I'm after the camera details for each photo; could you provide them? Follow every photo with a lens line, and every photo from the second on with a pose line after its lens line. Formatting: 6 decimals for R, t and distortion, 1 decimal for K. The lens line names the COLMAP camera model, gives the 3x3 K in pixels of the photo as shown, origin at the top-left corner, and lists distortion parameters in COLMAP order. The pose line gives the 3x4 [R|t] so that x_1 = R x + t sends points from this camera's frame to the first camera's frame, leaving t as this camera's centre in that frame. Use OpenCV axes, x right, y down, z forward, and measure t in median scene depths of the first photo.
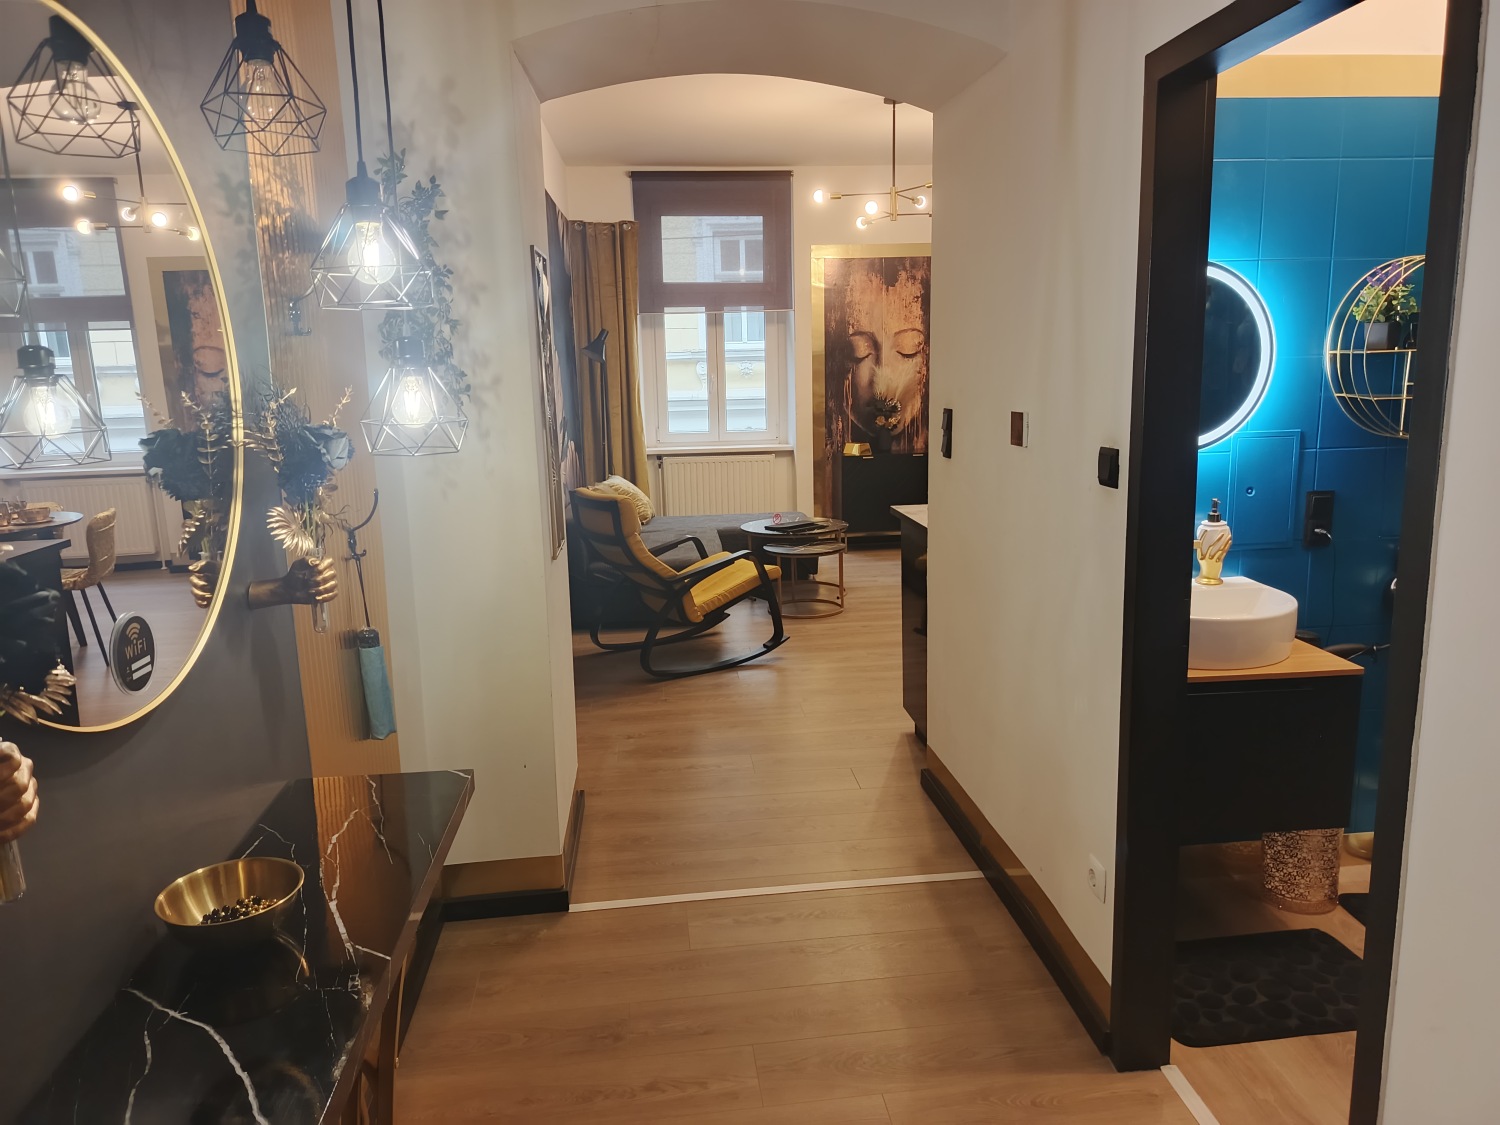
lens RADIAL K [[1068.5, 0, 744.6], [0, 1068.5, 564.1], [0, 0, 1]] dist [0.069203, -0.075999]
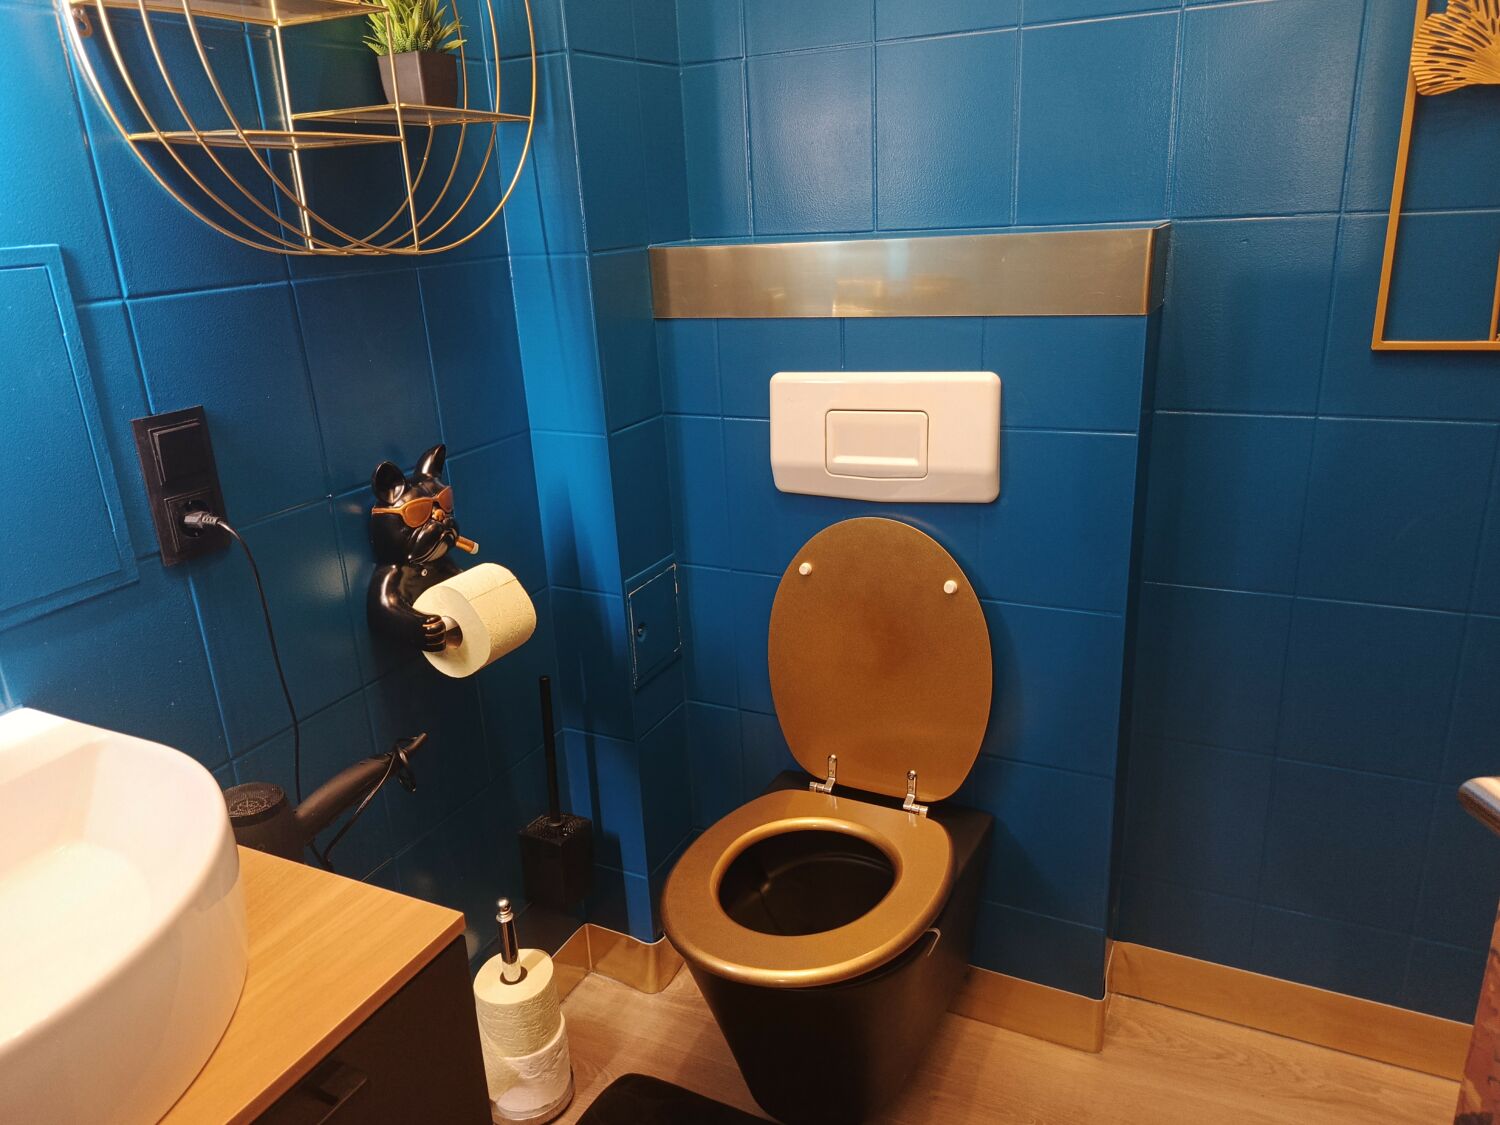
lens RADIAL K [[1068.5, 0, 744.6], [0, 1068.5, 564.1], [0, 0, 1]] dist [0.069203, -0.075999]
pose [[0.531435, -0.270204, 0.802849, 0.338909], [0.194968, 0.961334, 0.194487, -0.054226], [-0.824357, 0.053173, 0.563567, 0.657914]]
